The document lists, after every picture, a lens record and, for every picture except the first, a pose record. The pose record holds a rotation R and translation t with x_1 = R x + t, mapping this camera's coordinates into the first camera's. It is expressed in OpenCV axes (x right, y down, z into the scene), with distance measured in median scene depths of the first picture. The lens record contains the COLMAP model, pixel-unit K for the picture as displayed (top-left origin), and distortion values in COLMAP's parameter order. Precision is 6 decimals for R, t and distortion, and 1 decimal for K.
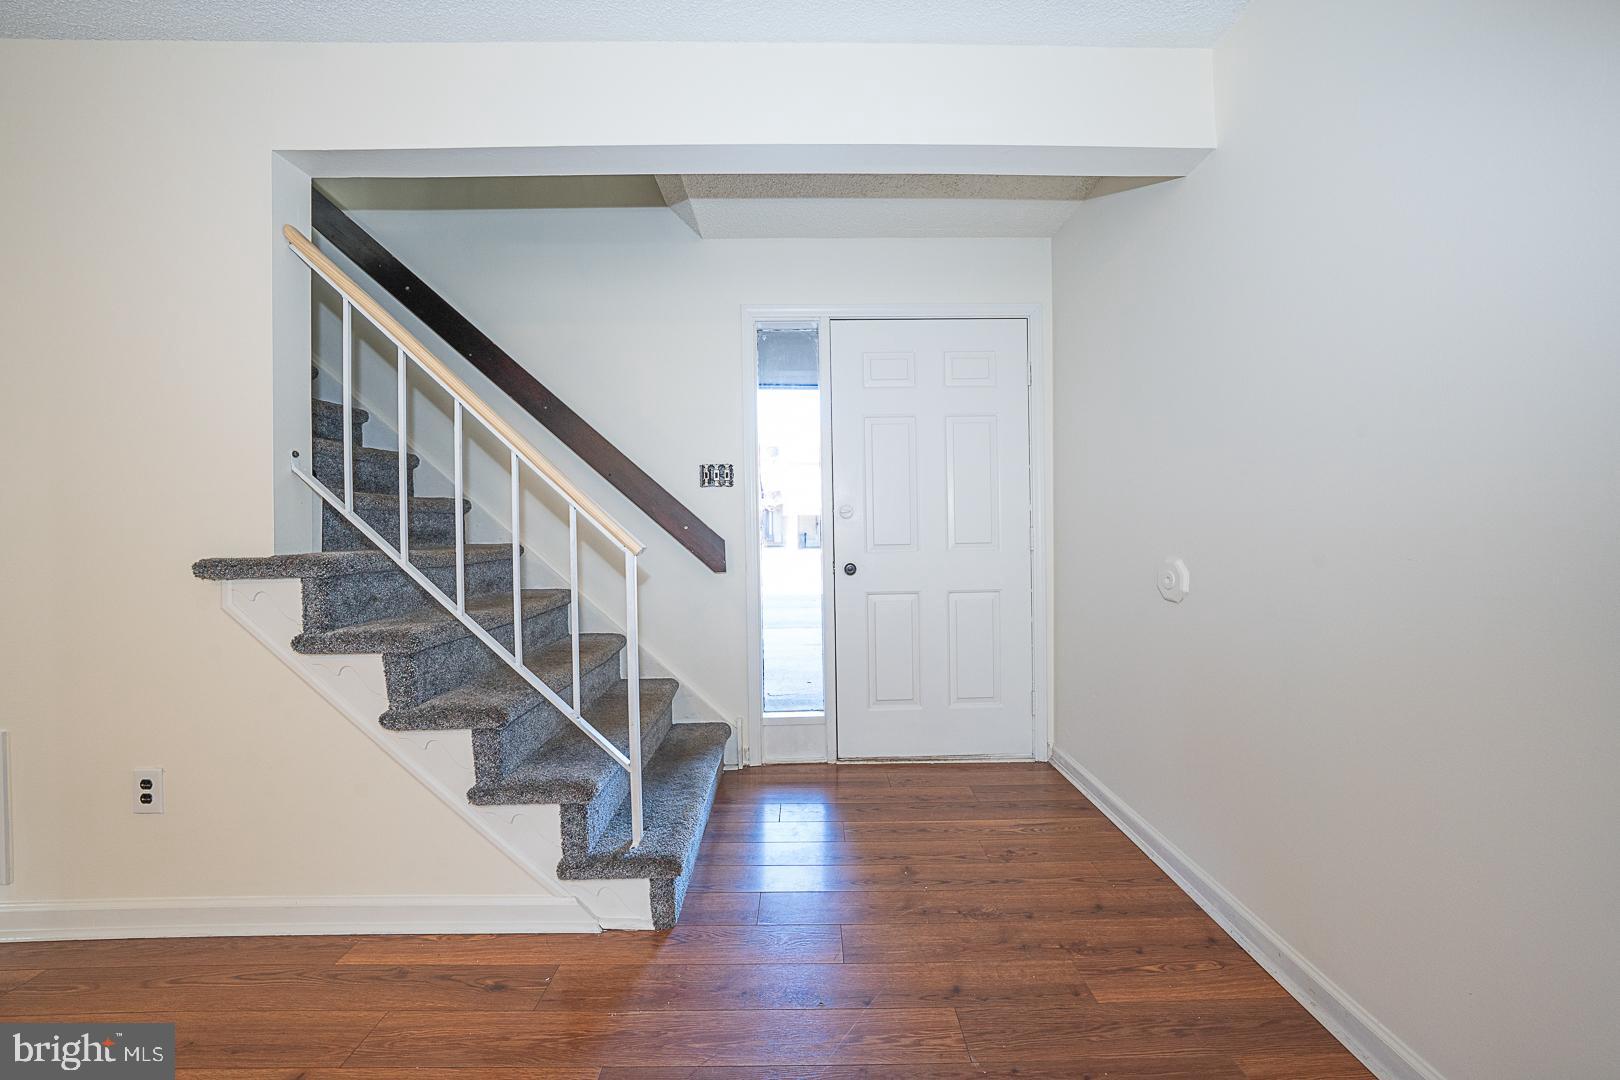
lens RADIAL K [[557.8, 0, 812.8], [0, 557.8, 535.9], [0, 0, 1]] dist [-0.030063, 0.006975]
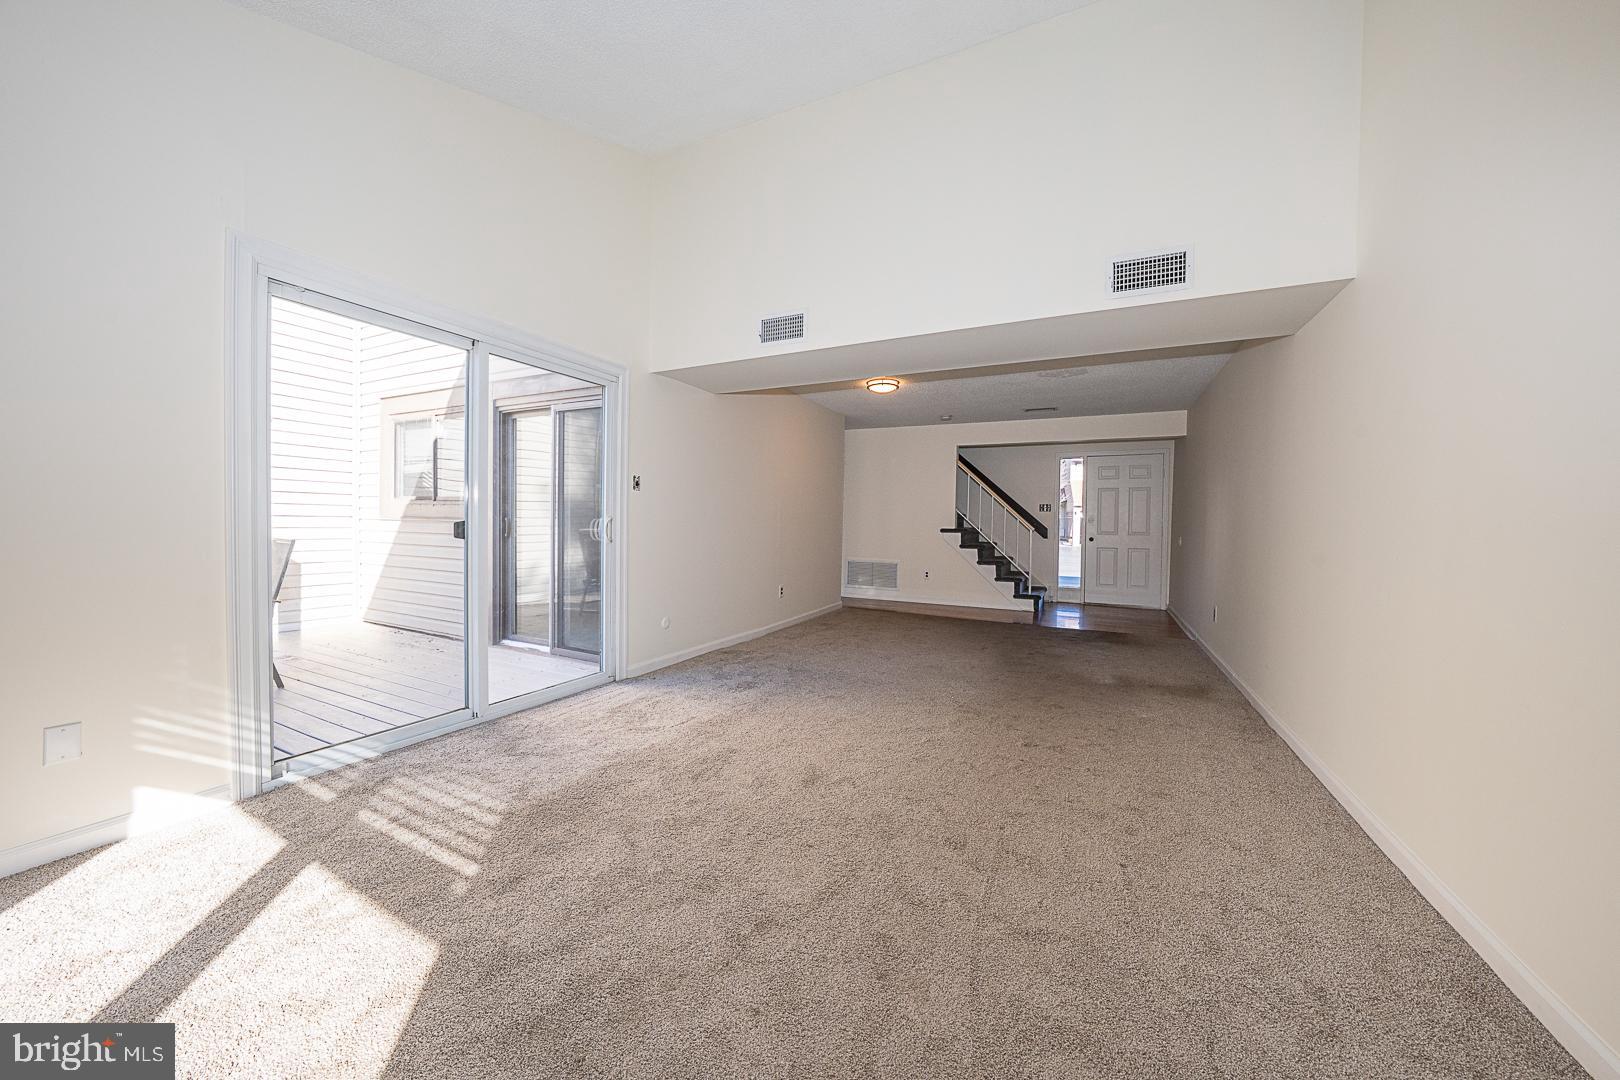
lens RADIAL K [[557.8, 0, 812.8], [0, 557.8, 535.9], [0, 0, 1]] dist [-0.030063, 0.006975]
pose [[0.887617, 0.032452, -0.459438, 0.113896], [-0.026603, 0.999462, 0.019201, 0.028075], [0.459814, -0.004820, 0.888002, -2.474433]]
